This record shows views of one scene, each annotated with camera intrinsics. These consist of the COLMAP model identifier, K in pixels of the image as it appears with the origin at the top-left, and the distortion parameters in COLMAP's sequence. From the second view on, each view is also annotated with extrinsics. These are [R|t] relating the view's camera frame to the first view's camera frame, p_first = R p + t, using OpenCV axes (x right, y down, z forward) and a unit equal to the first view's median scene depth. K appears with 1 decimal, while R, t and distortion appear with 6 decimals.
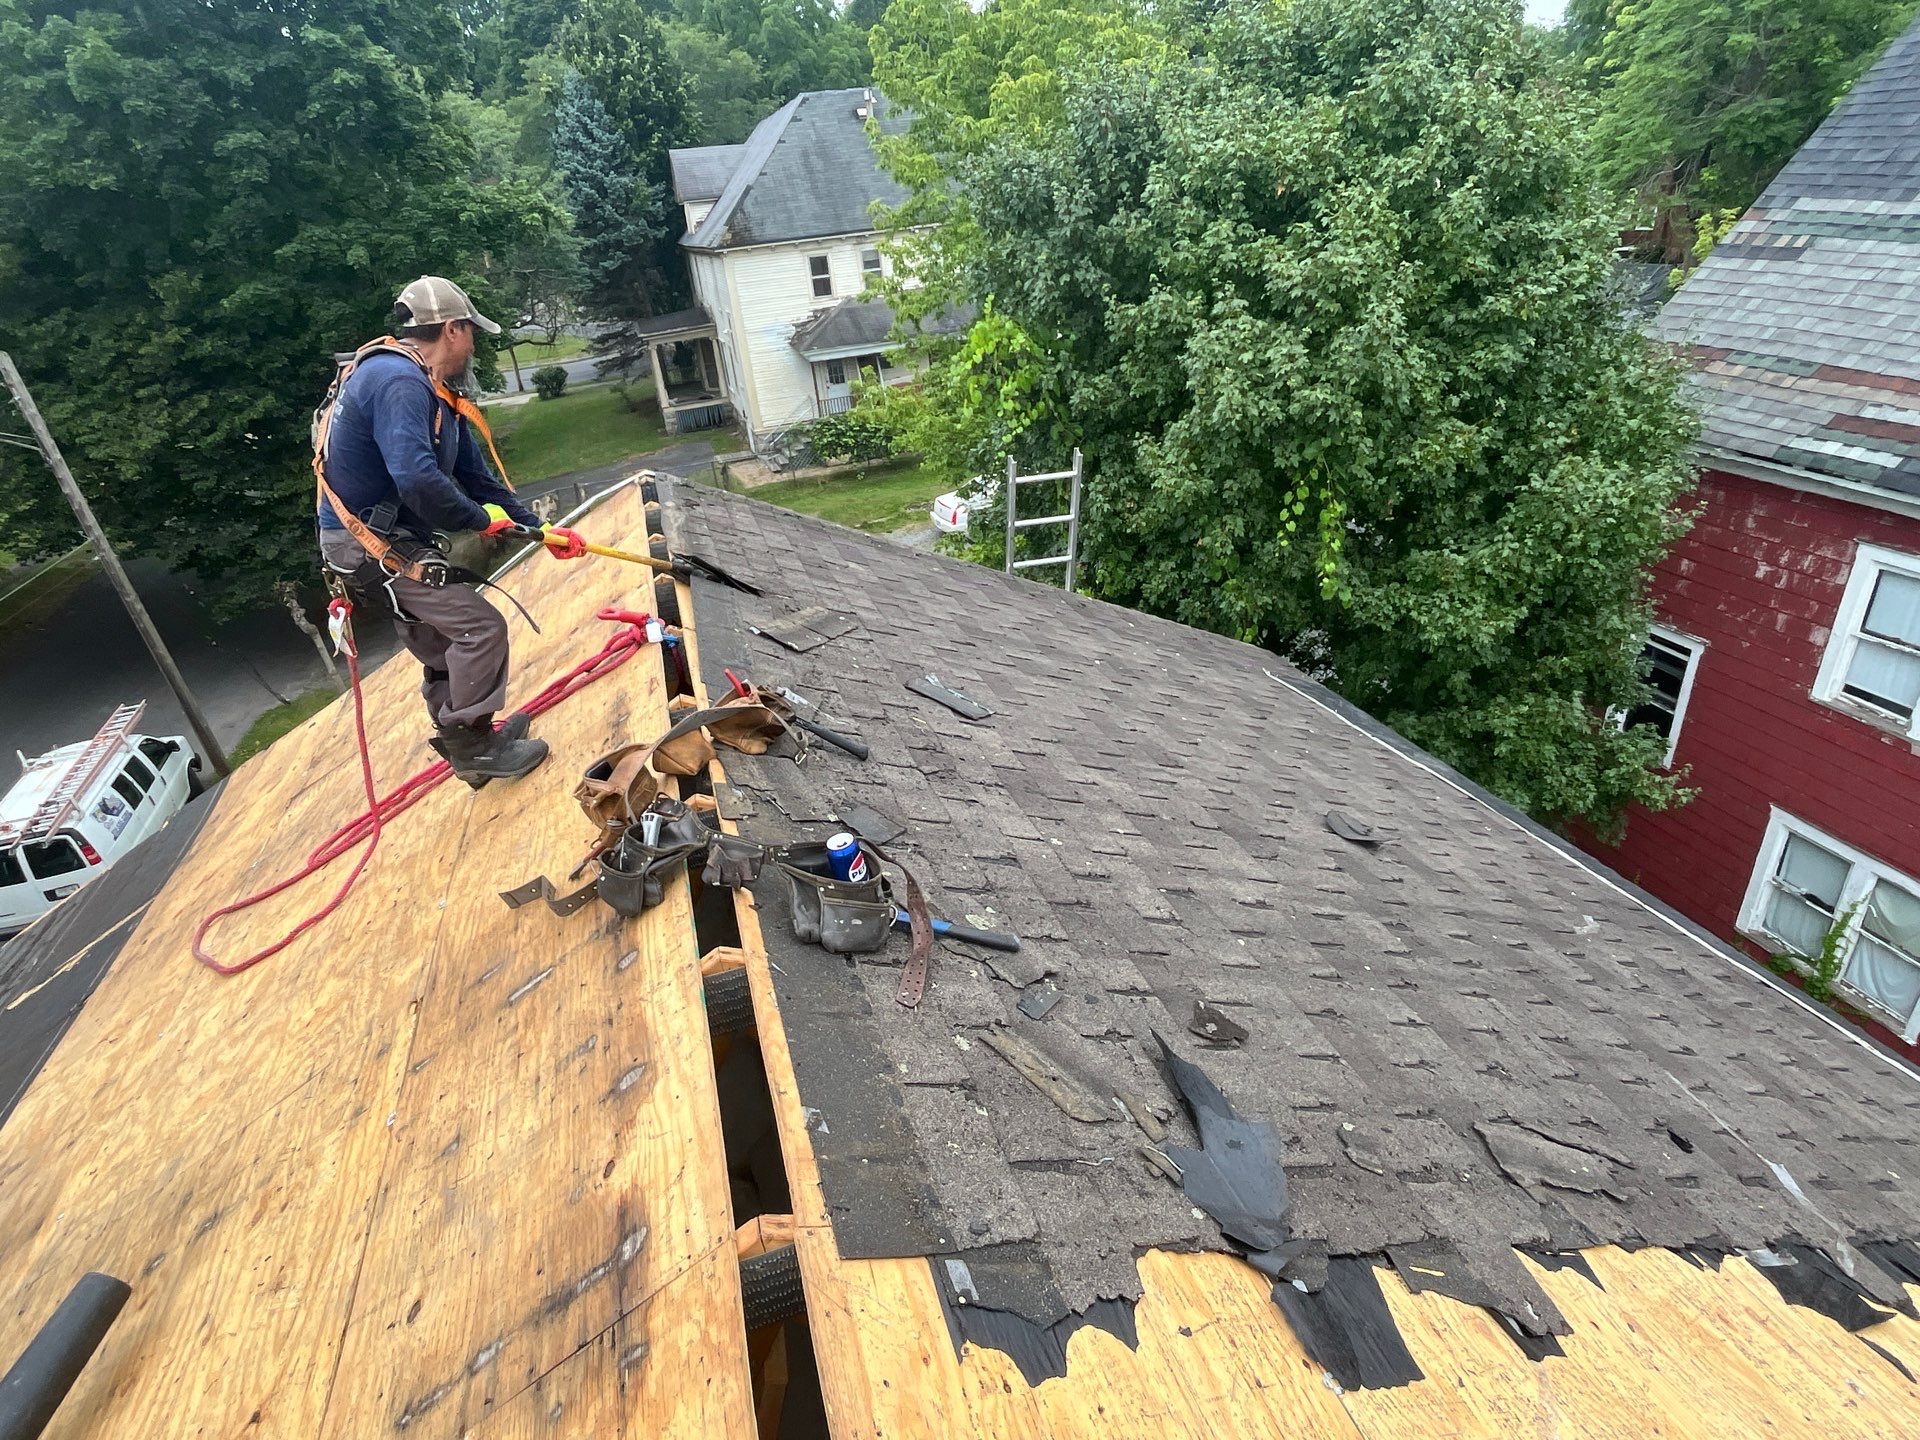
lens RADIAL K [[1018.7, 0, 949.4], [0, 1018.7, 717.4], [0, 0, 1]] dist [-0.001263, -0.000505]
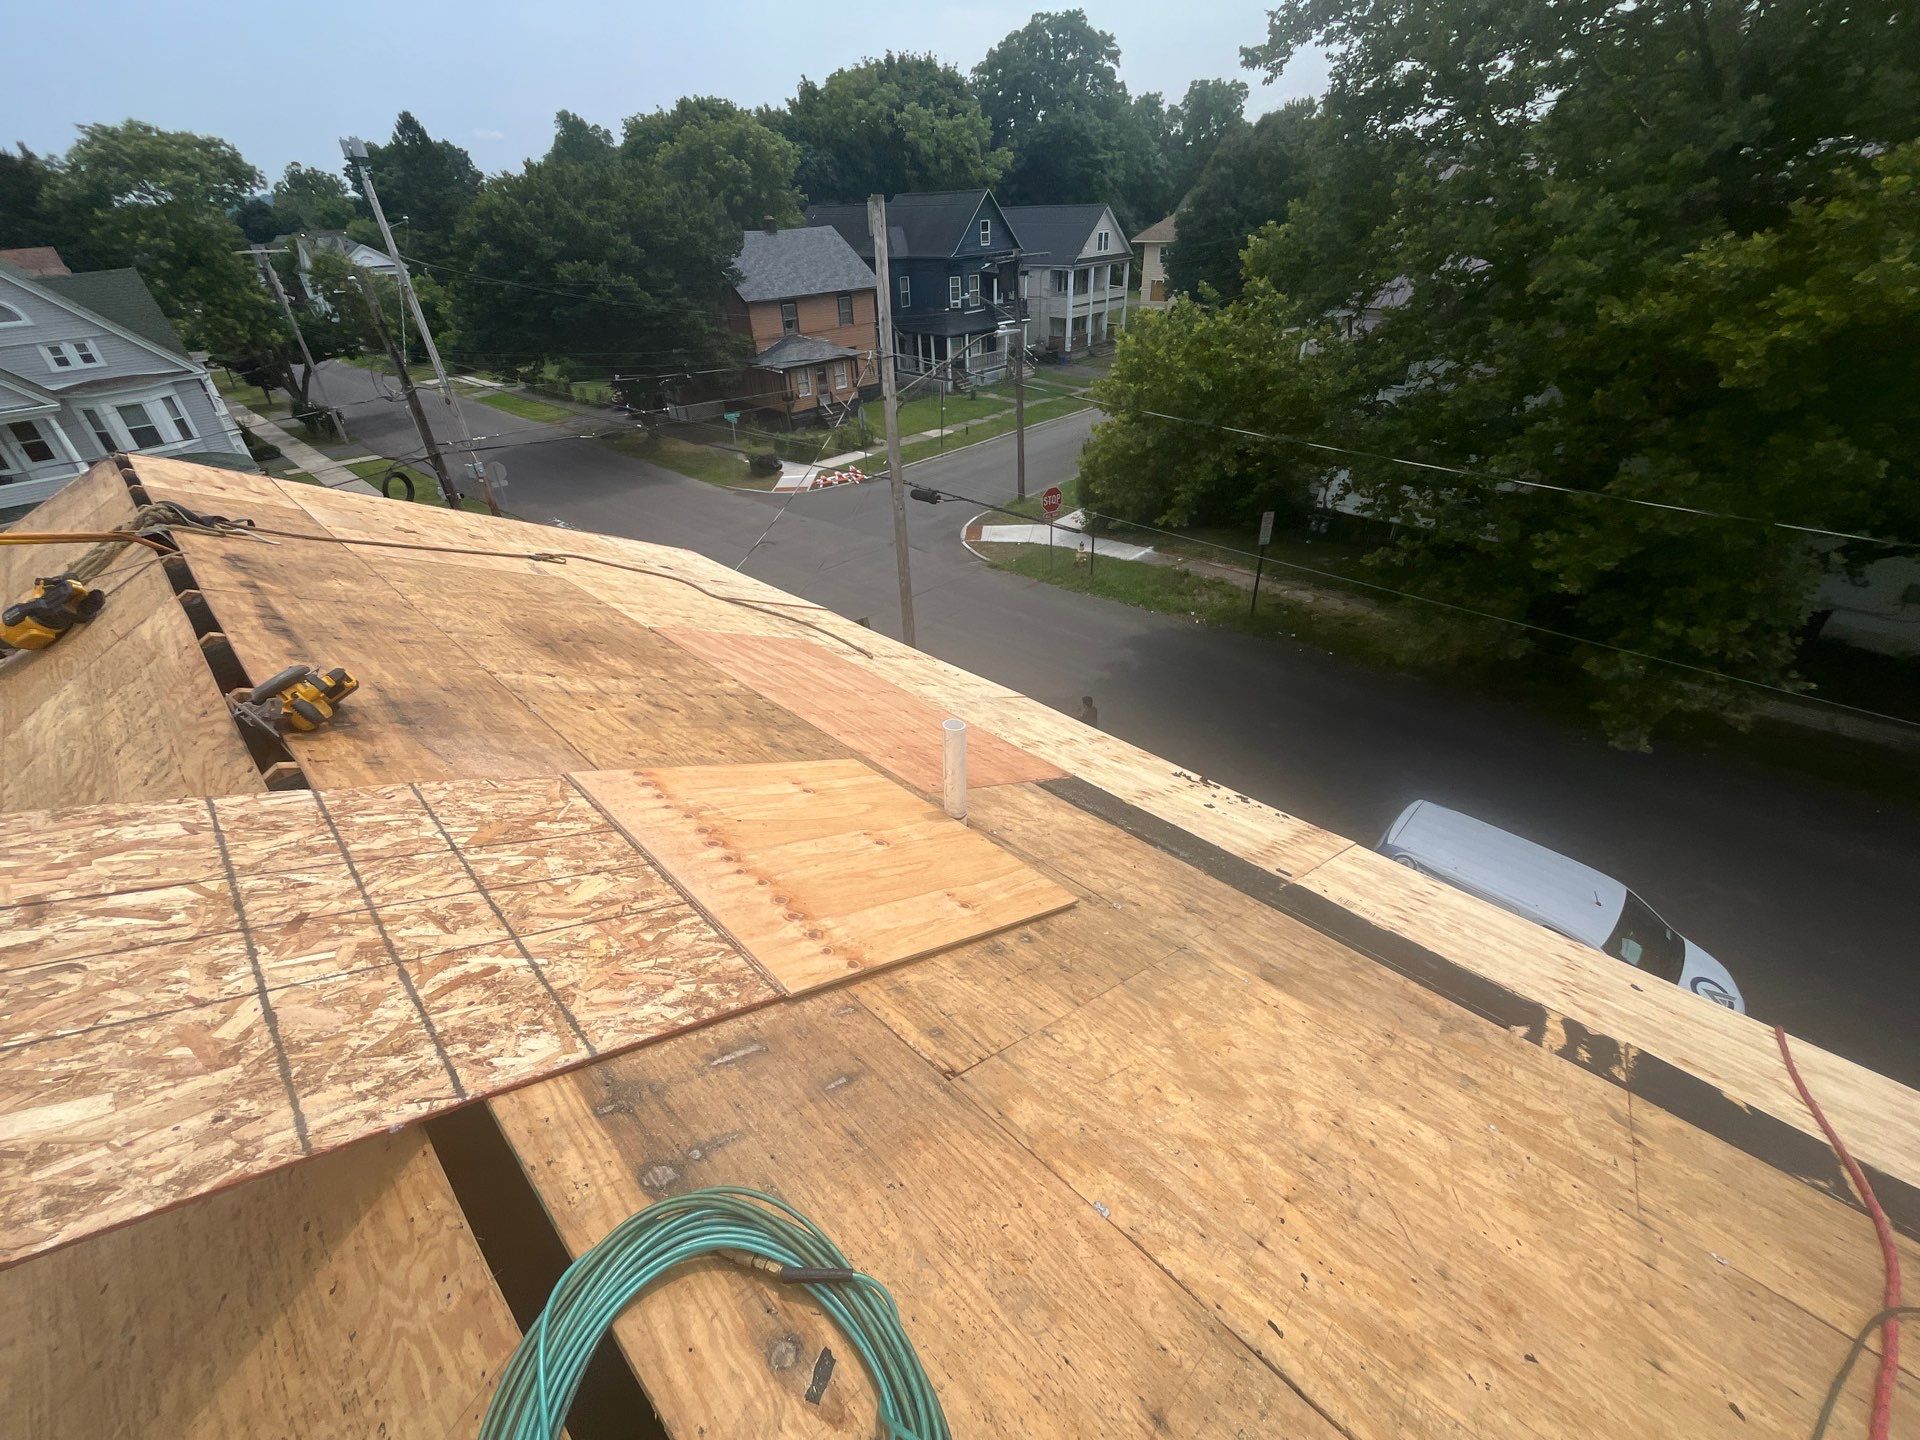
lens RADIAL K [[774.8, 0, 953.5], [0, 774.8, 719.7], [0, 0, 1]] dist [-0.003100, -0.000097]
pose [[-0.864090, 0.381735, -0.328067, -0.131465], [-0.108699, 0.494878, 0.862137, -0.144086], [0.491461, 0.780624, -0.386125, 0.318159]]
